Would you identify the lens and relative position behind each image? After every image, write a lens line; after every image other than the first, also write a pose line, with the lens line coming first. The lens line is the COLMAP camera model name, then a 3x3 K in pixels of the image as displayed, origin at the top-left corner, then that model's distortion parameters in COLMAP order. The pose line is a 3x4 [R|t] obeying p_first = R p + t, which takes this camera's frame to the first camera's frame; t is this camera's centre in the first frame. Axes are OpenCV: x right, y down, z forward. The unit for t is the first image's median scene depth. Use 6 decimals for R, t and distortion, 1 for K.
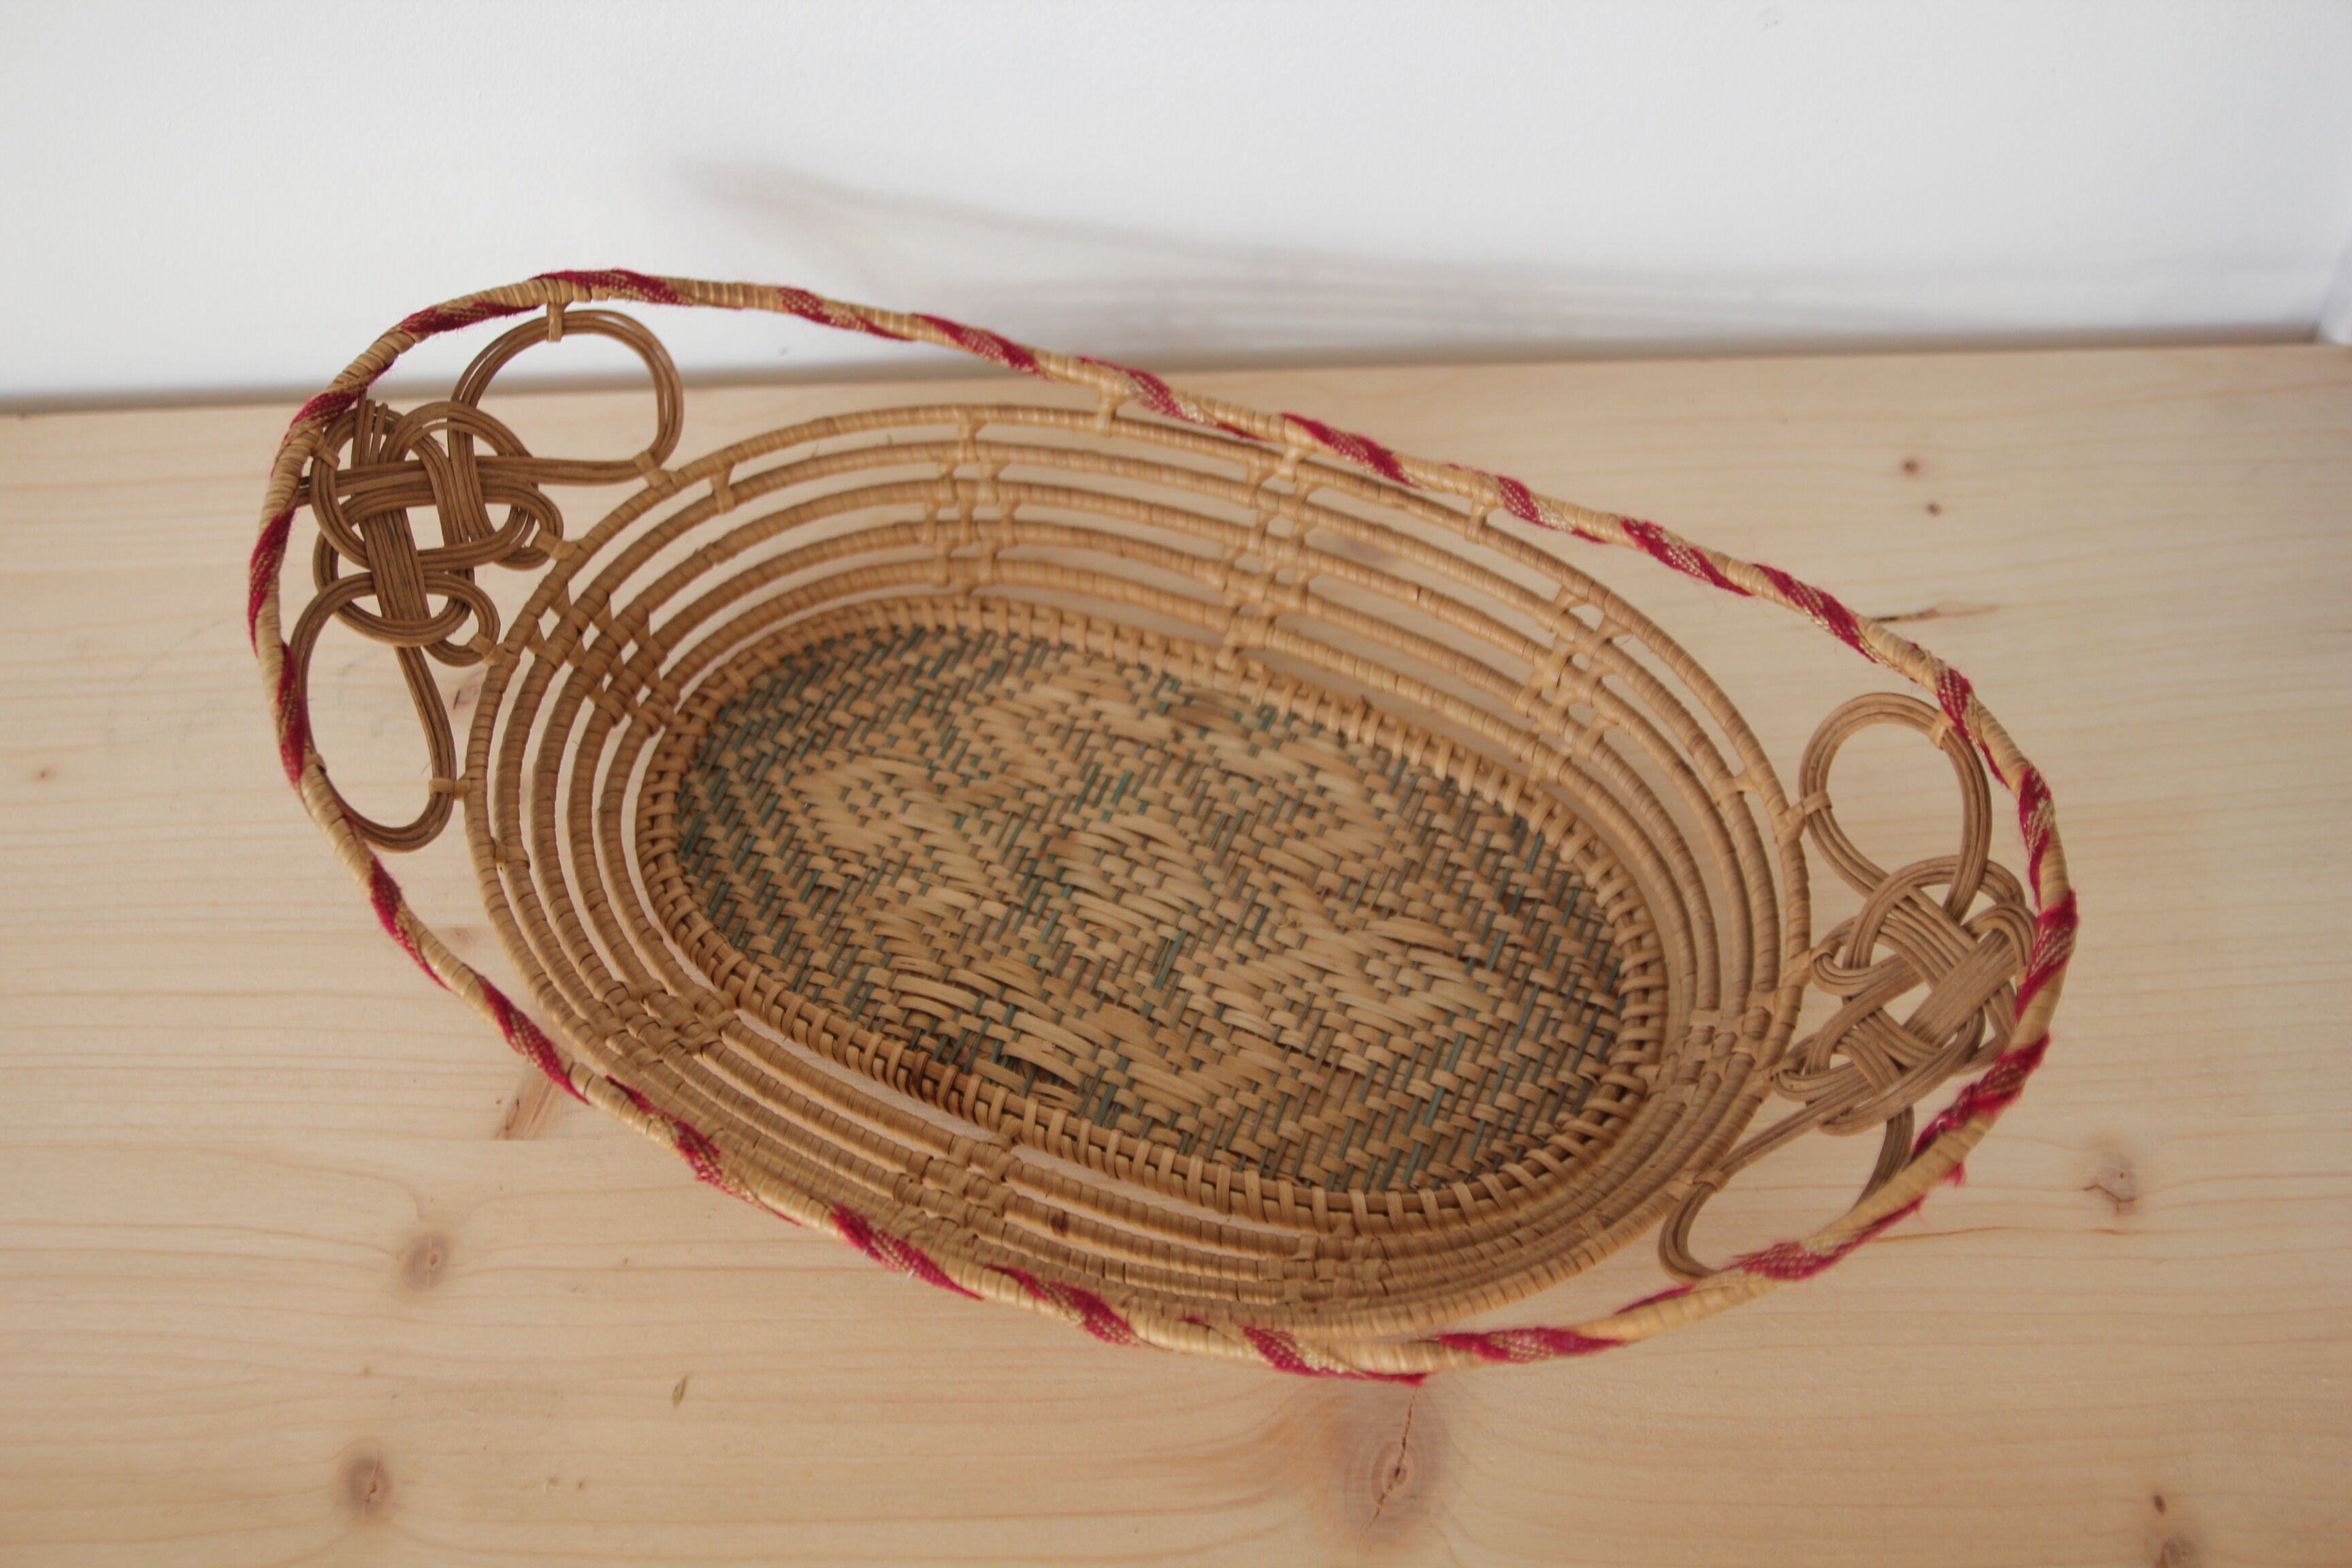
lens RADIAL K [[2478.9, 0, 1183.5], [0, 2478.9, 820.1], [0, 0, 1]] dist [-0.106162, 0.028296]
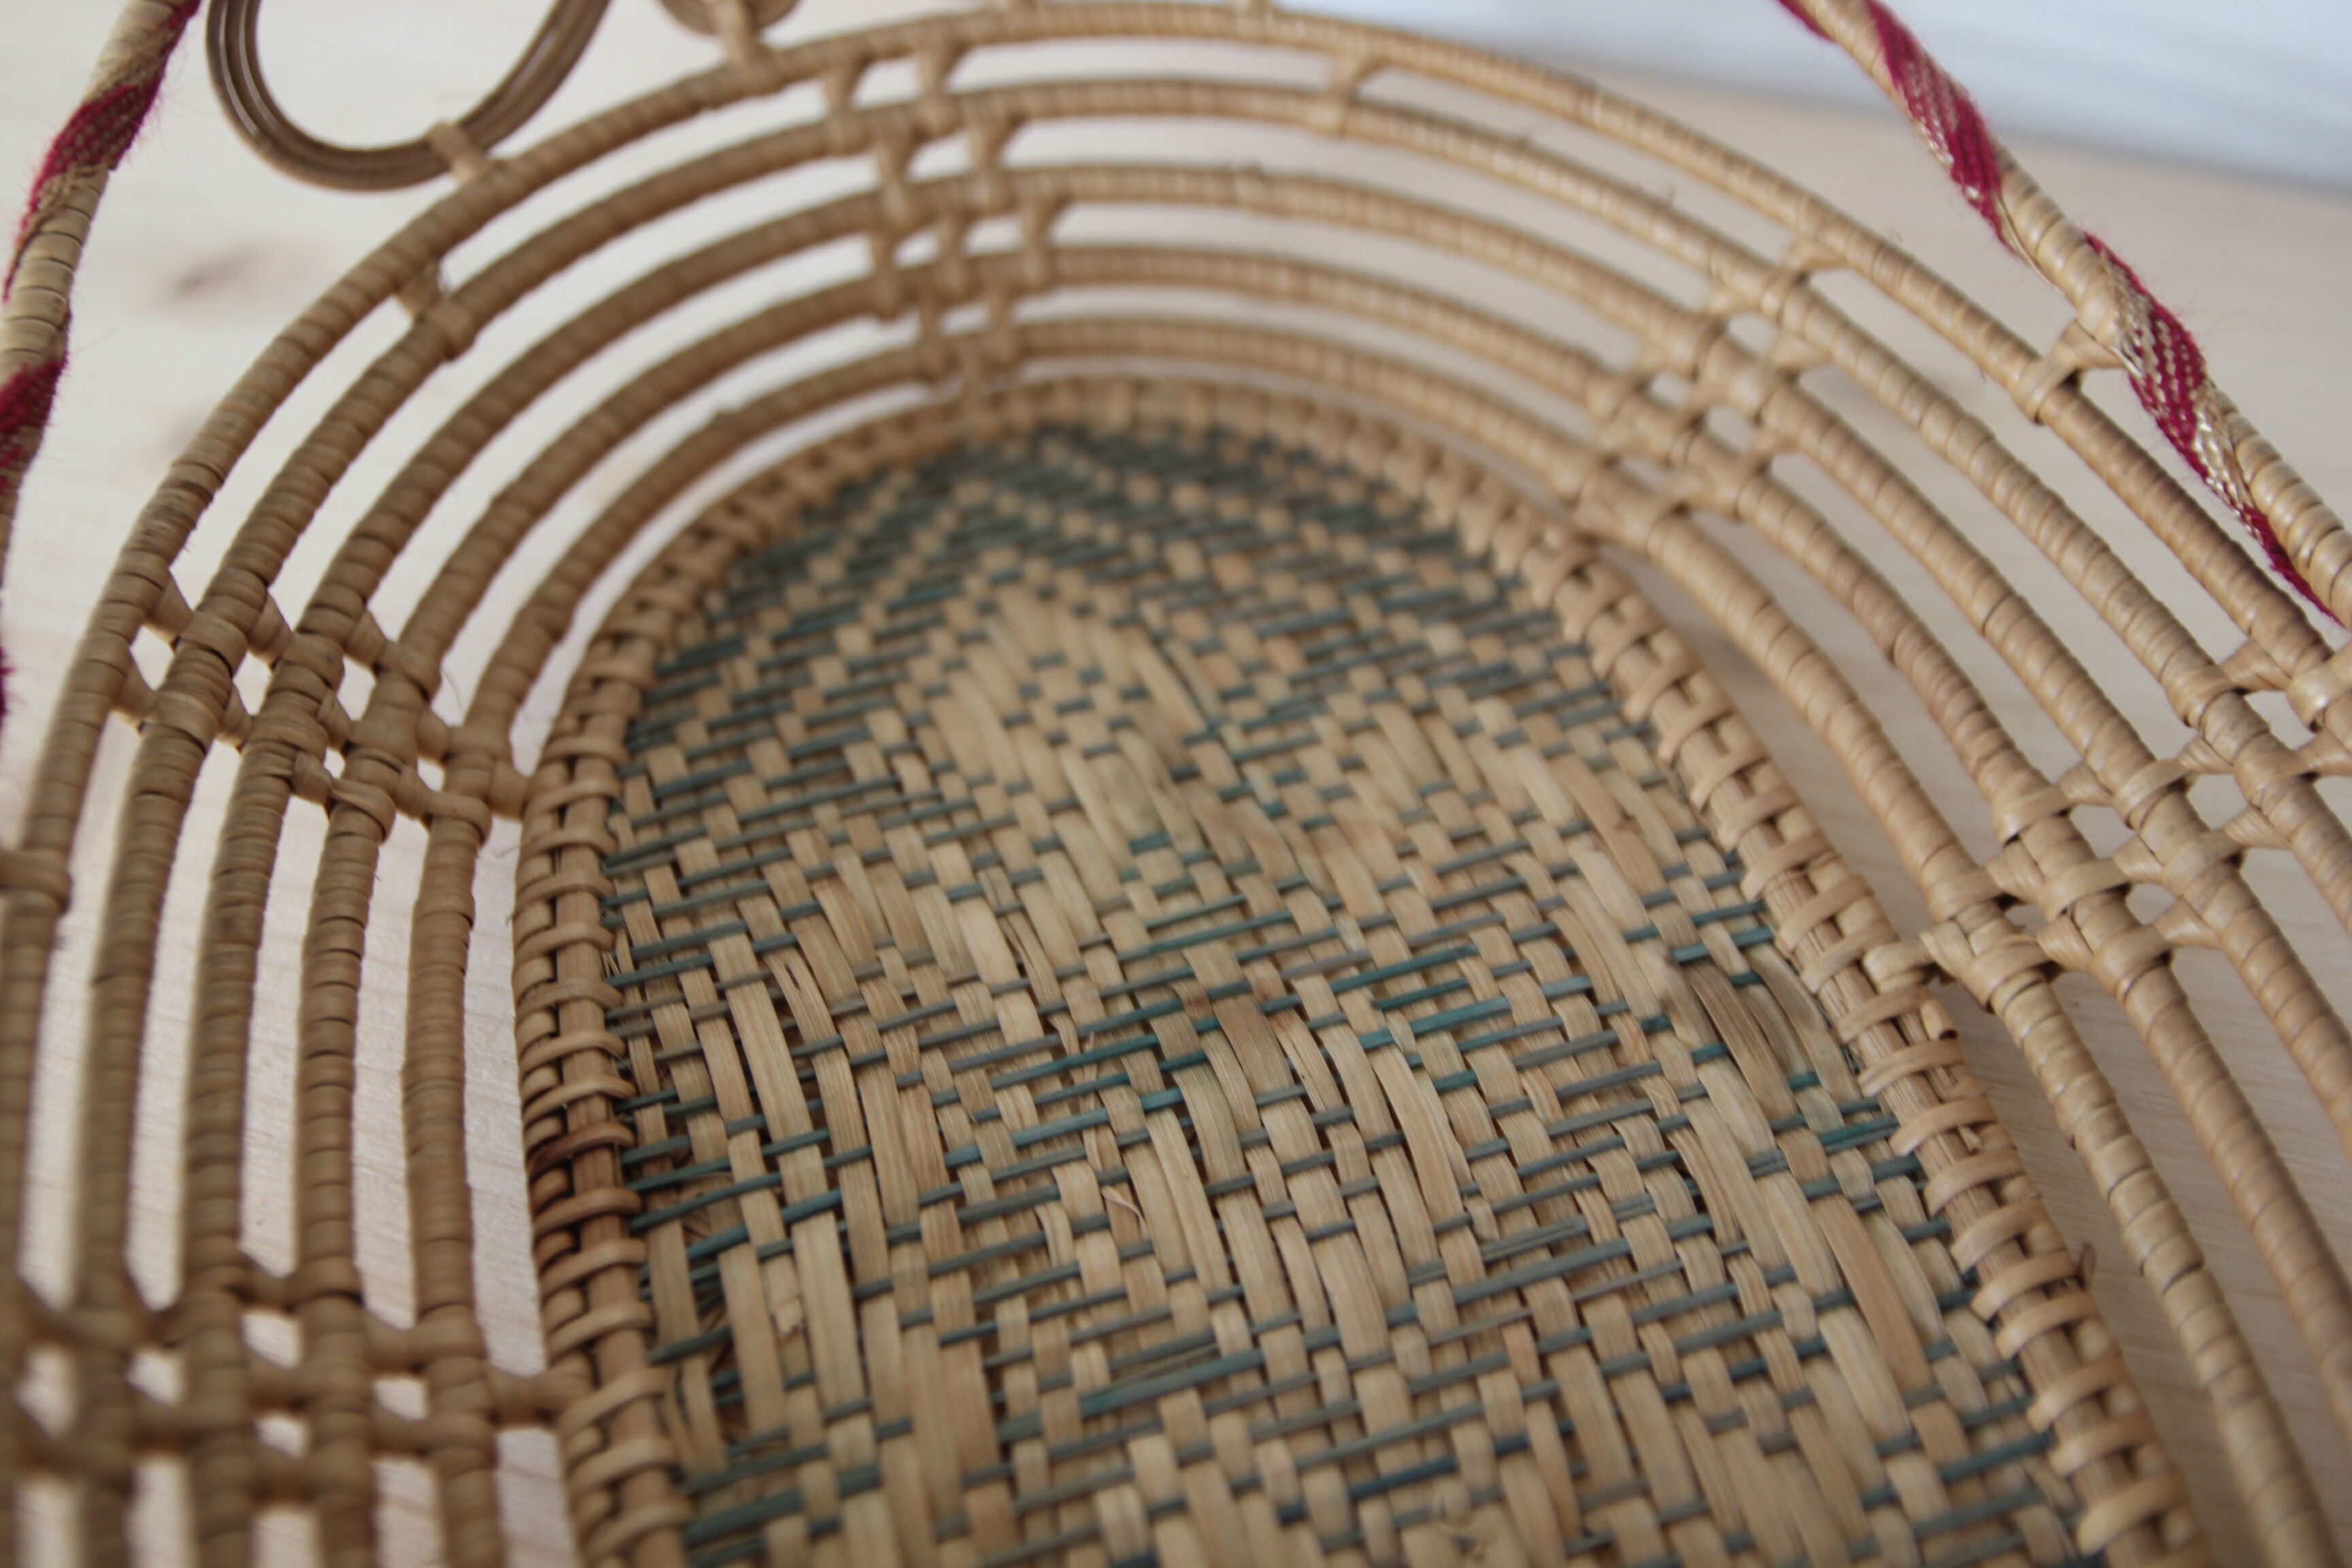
lens RADIAL K [[2478.9, 0, 1183.5], [0, 2478.9, 820.1], [0, 0, 1]] dist [-0.106162, 0.028296]
pose [[0.651225, 0.593336, -0.473137, 0.122180], [-0.638589, 0.765298, 0.080766, -0.042746], [0.410012, 0.249543, 0.877279, 0.606245]]
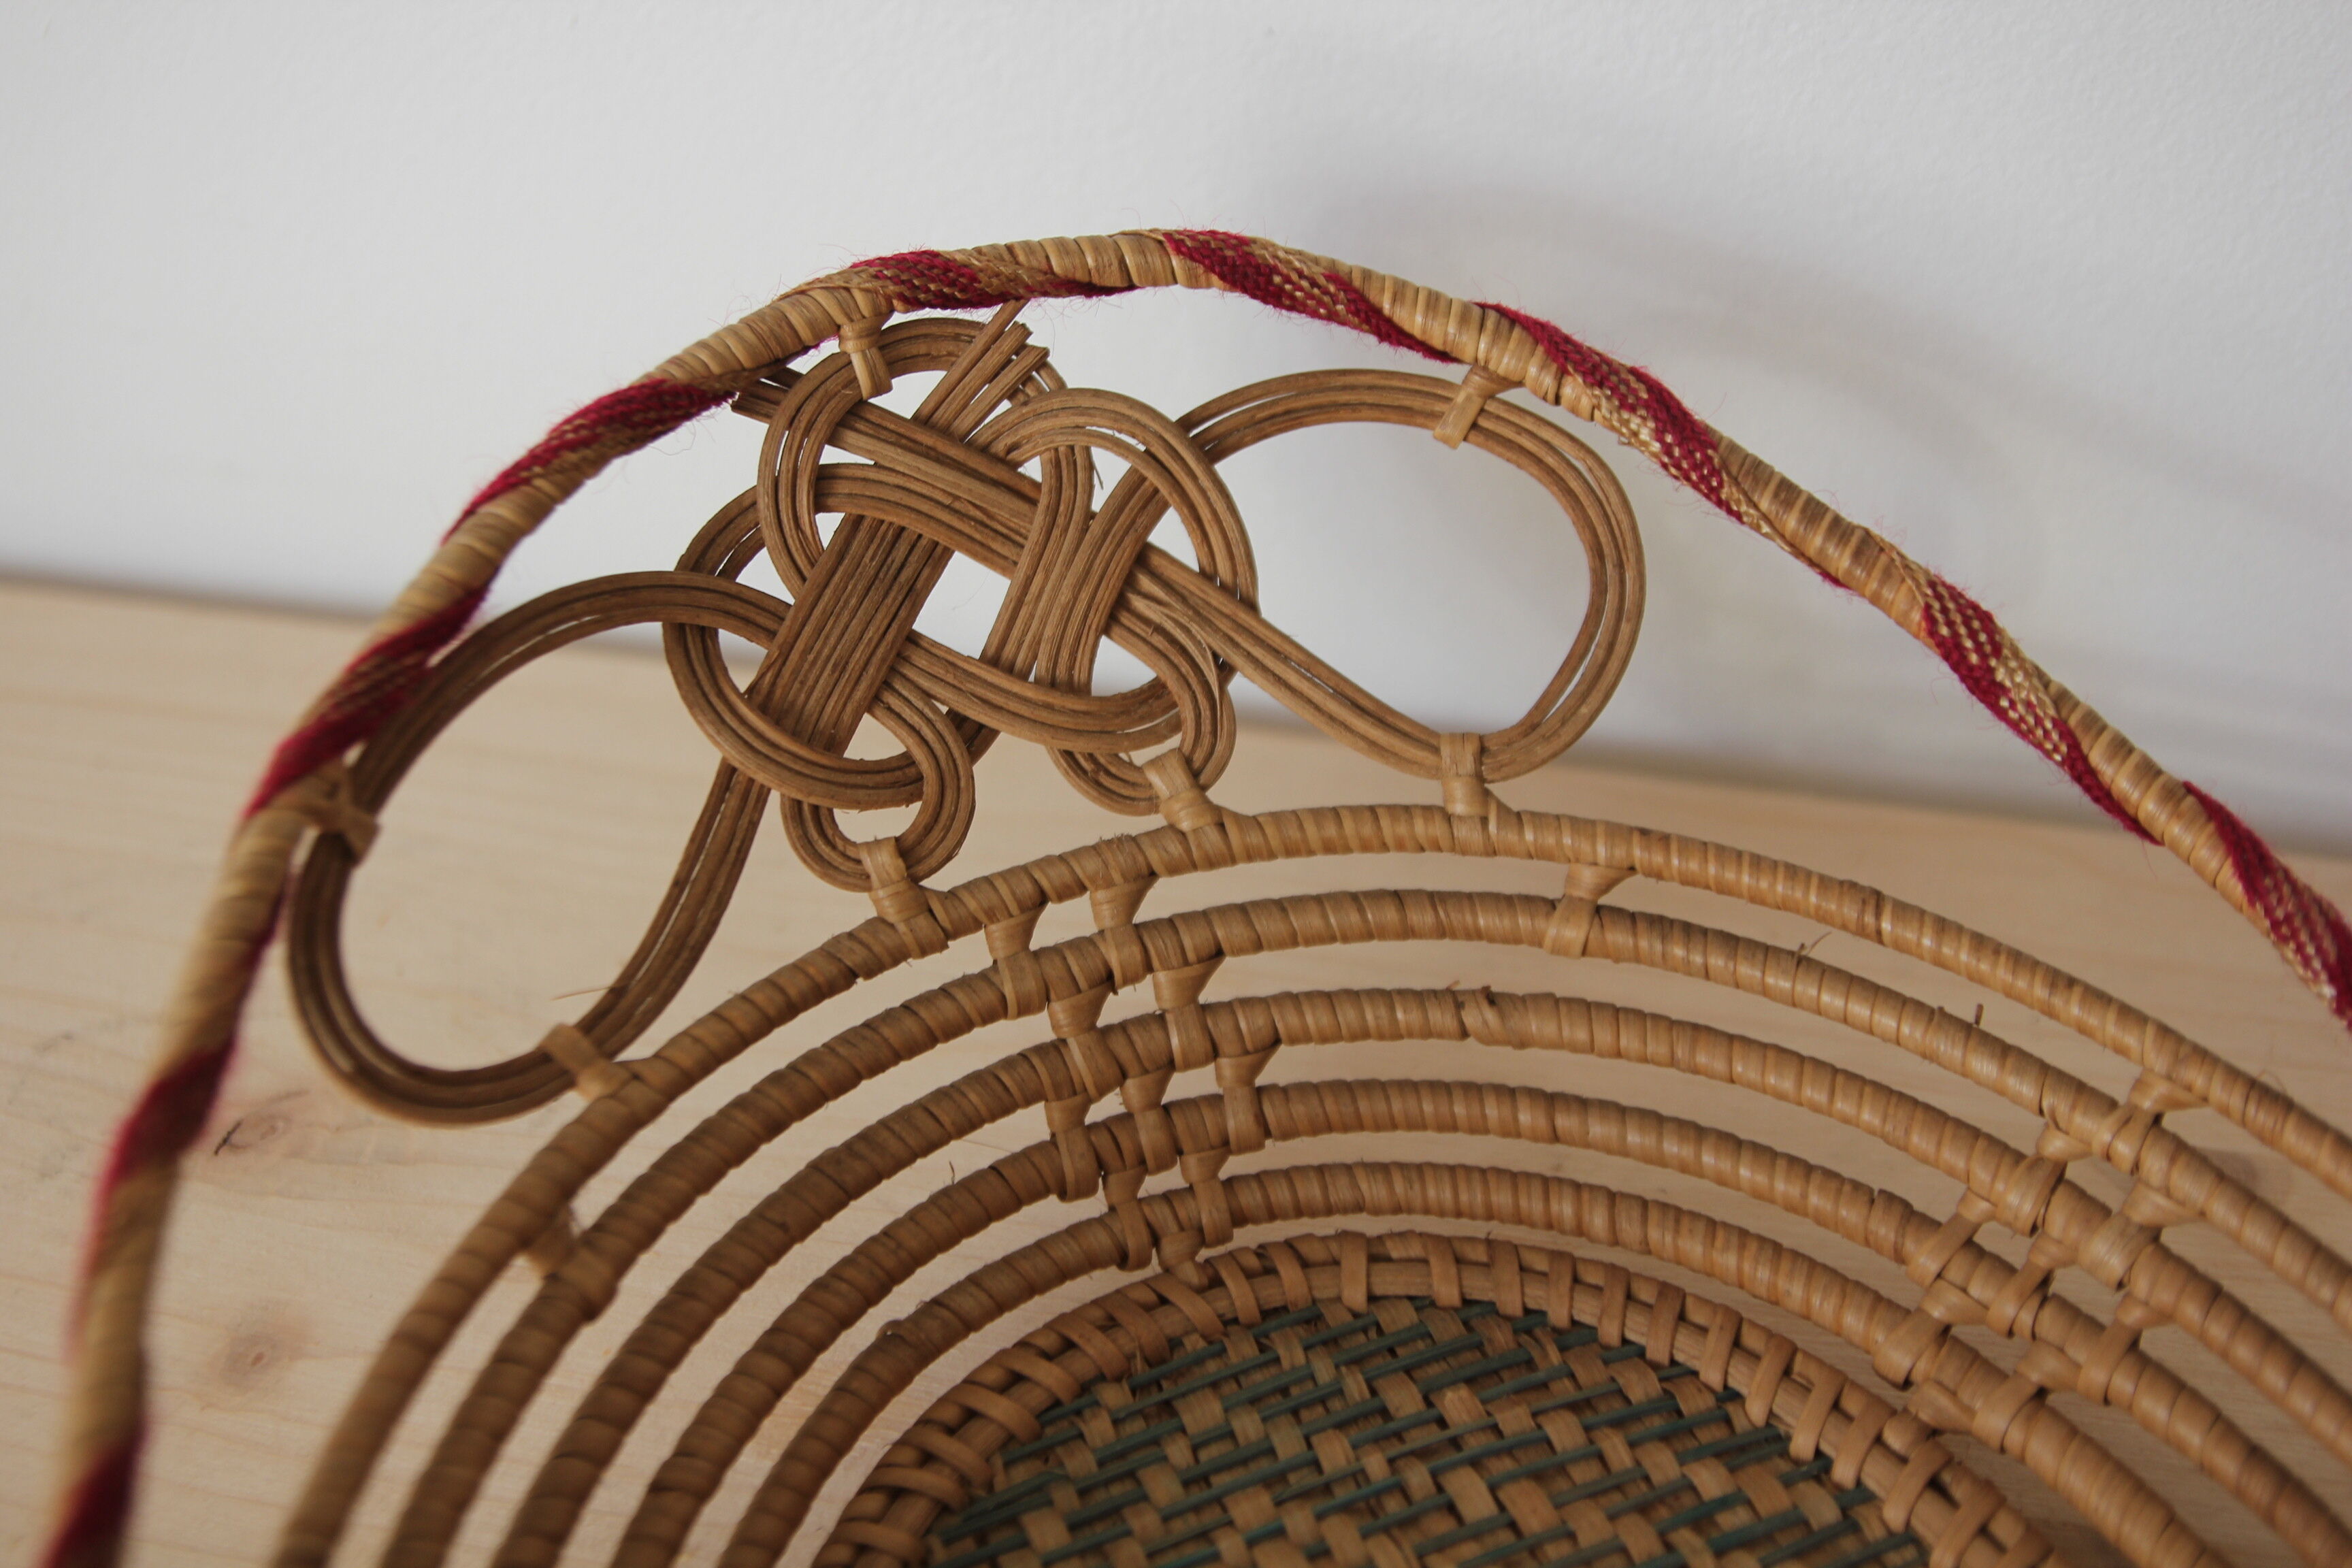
lens RADIAL K [[2478.9, 0, 1183.5], [0, 2478.9, 820.1], [0, 0, 1]] dist [-0.106162, 0.028296]
pose [[0.707287, 0.470295, -0.527796, -0.011441], [-0.592655, 0.801468, -0.080052, -0.071780], [0.385363, 0.369421, 0.845591, 0.615887]]
